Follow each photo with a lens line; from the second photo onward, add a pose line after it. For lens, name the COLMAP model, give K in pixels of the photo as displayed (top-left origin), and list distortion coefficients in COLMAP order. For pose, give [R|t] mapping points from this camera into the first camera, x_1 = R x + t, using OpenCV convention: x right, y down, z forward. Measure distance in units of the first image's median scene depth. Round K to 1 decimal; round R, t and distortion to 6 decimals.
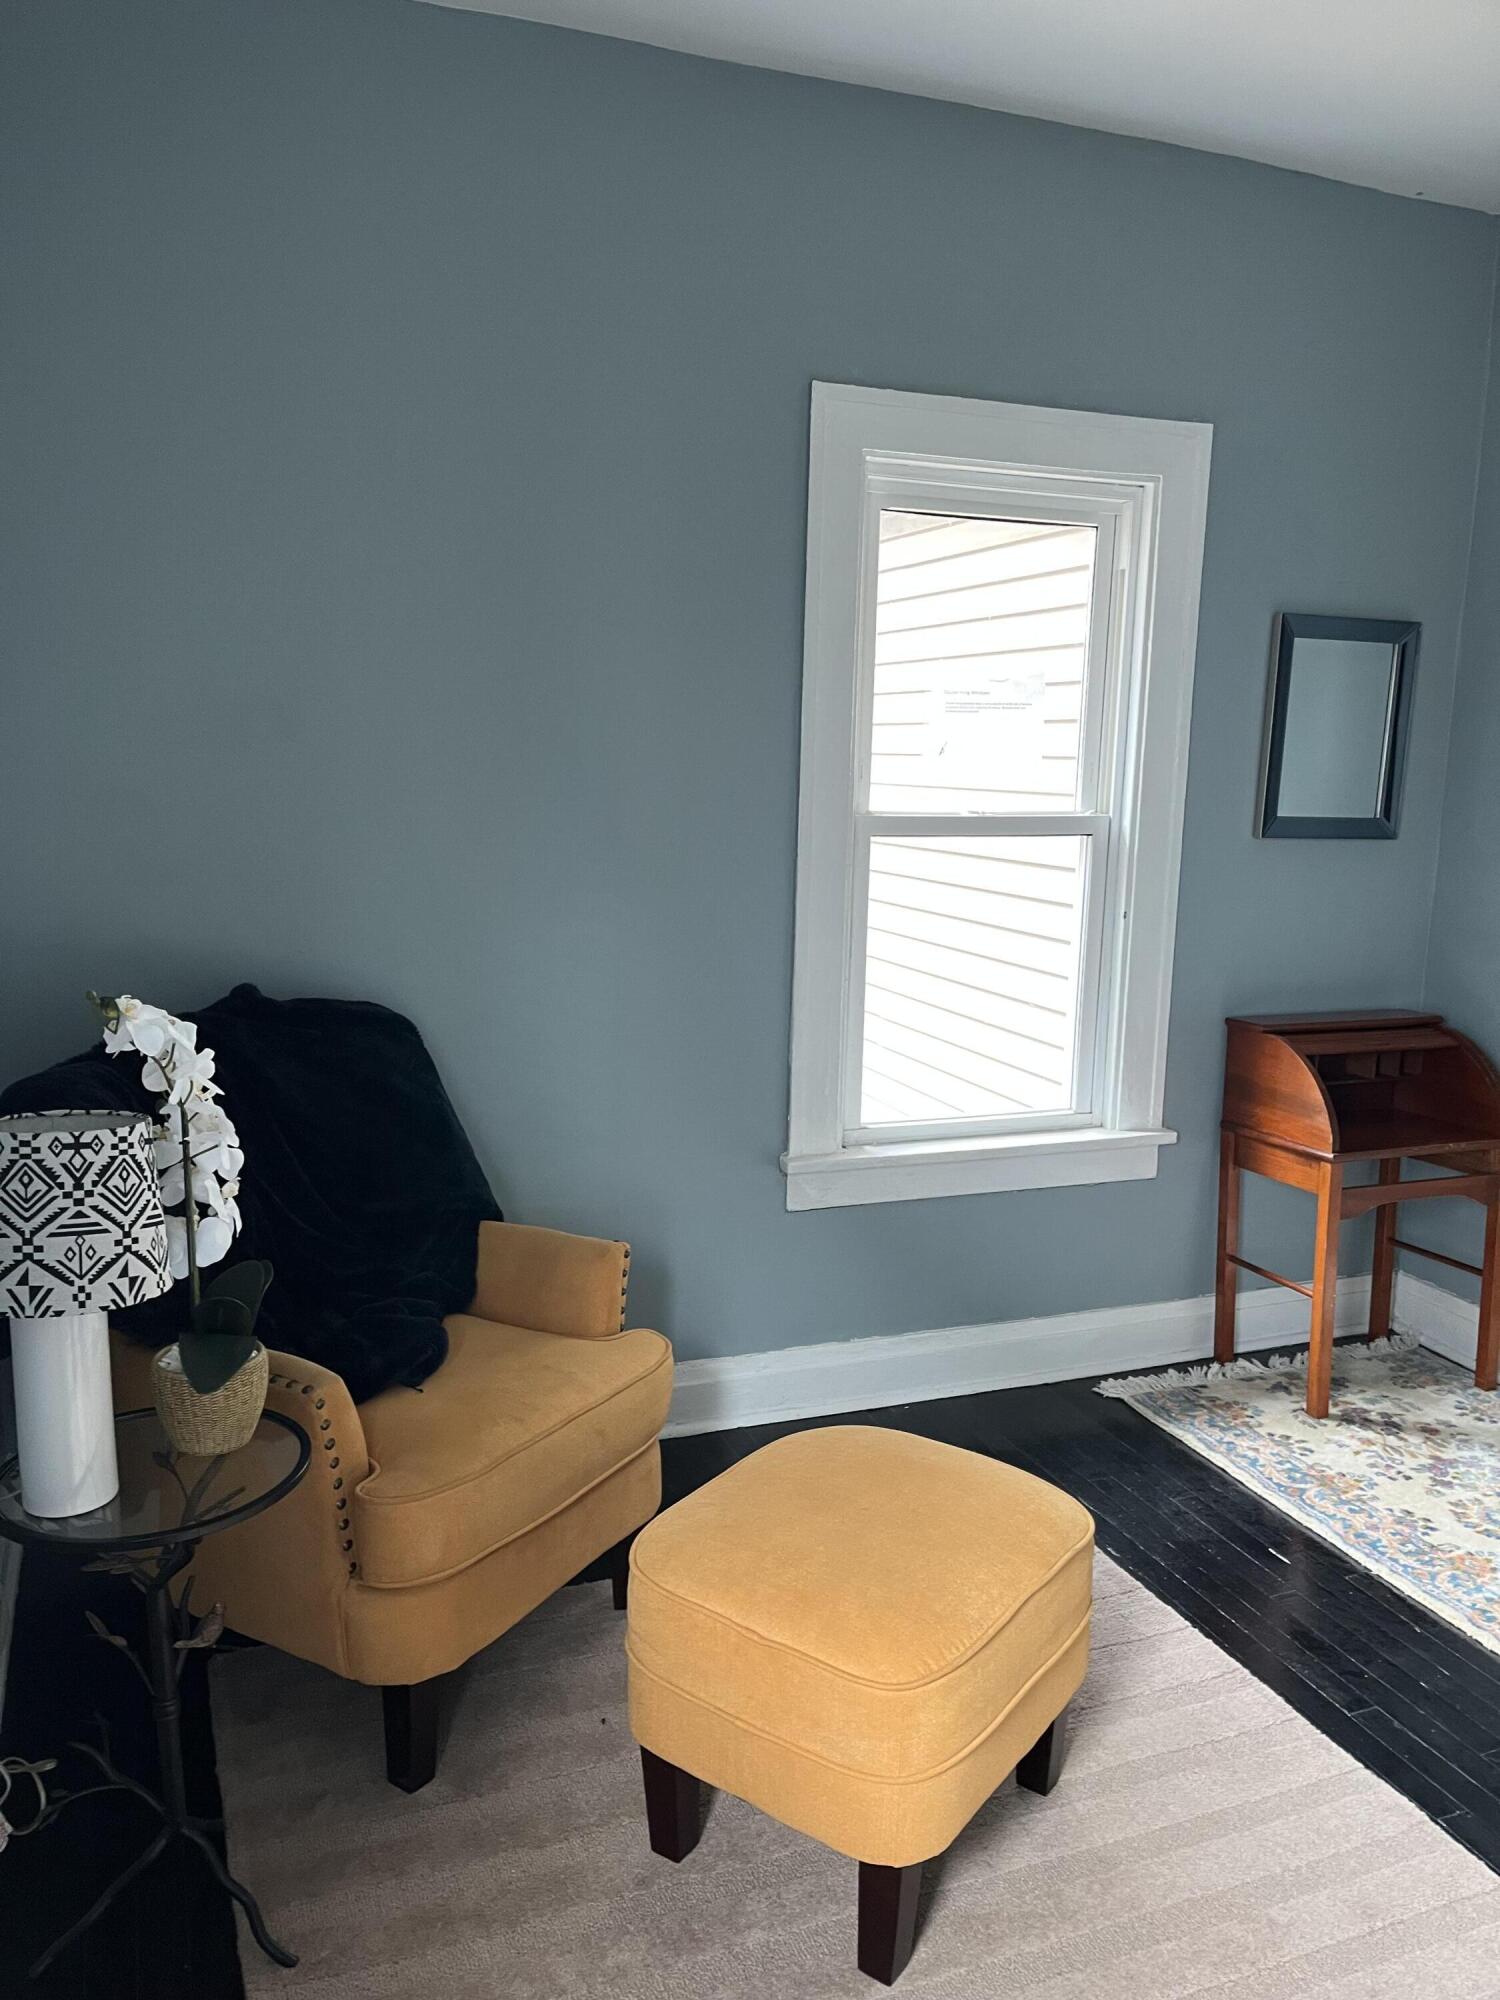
lens RADIAL K [[1501.1, 0, 750.0], [0, 1501.1, 1000.0], [0, 0, 1]] dist [0.070398, -0.093831]
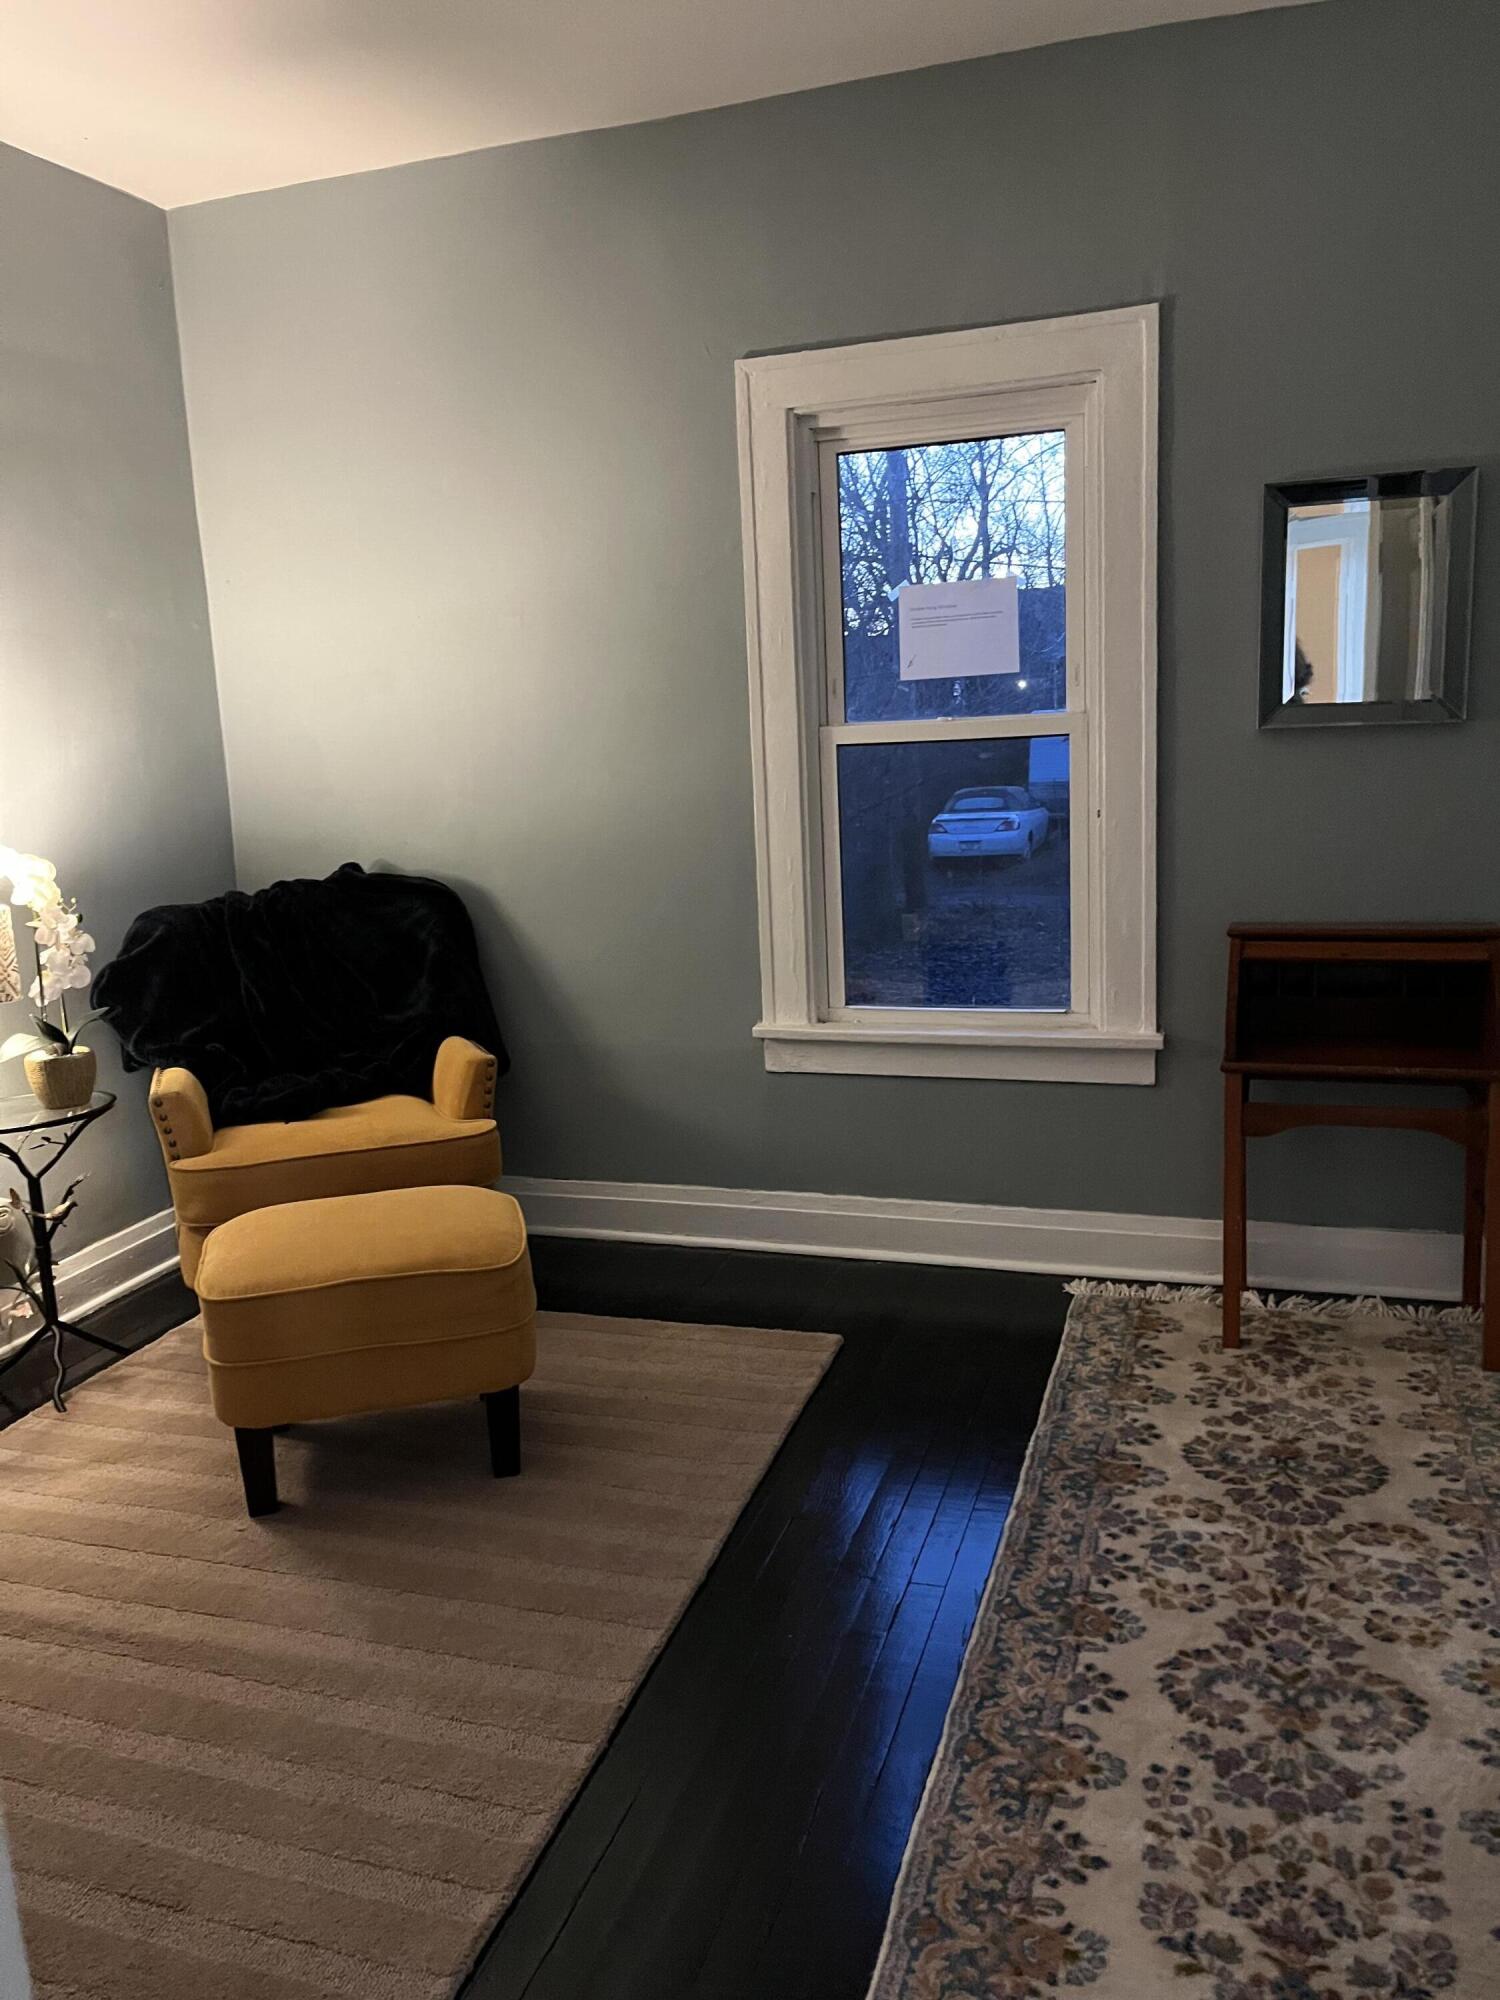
lens RADIAL K [[1501.1, 0, 750.0], [0, 1501.1, 1000.0], [0, 0, 1]] dist [0.070398, -0.093831]
pose [[0.761186, 0.056875, -0.646035, 0.719712], [-0.050111, 0.998327, 0.028846, 0.048570], [0.646595, 0.010416, 0.762763, 0.092138]]
